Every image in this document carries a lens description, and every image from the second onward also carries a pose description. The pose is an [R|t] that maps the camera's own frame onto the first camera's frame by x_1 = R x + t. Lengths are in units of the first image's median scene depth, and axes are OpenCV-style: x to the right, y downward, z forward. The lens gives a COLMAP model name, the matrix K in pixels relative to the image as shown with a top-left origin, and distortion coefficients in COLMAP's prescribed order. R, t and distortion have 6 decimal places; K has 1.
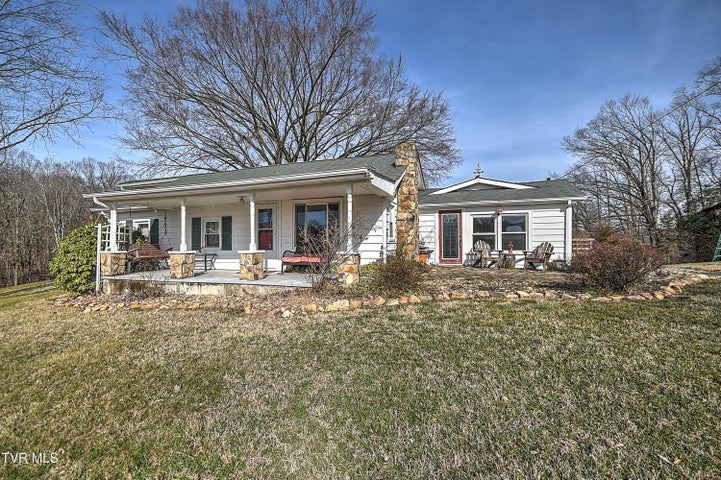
lens RADIAL K [[315.9, 0, 363.4], [0, 315.9, 240.5], [0, 0, 1]] dist [0.001208, -0.002797]
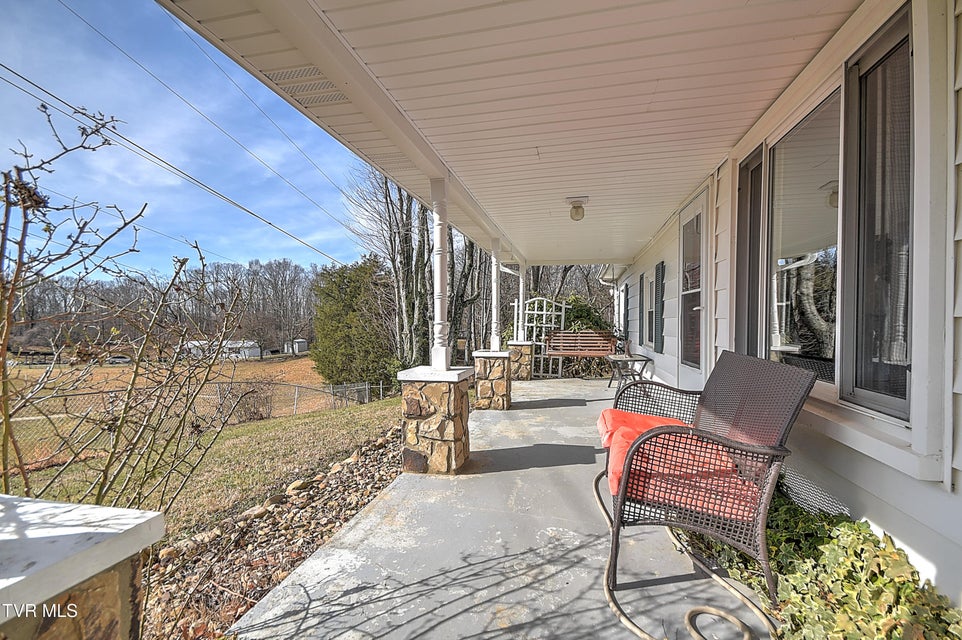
lens RADIAL K [[421.5, 0, 479.4], [0, 421.5, 324.1], [0, 0, 1]] dist [0.001208, -0.002797]
pose [[0.120972, 0.013685, -0.992562, 0.042009], [0.008849, 0.999850, 0.014864, -0.013820], [0.992617, -0.010581, 0.120833, 0.806470]]
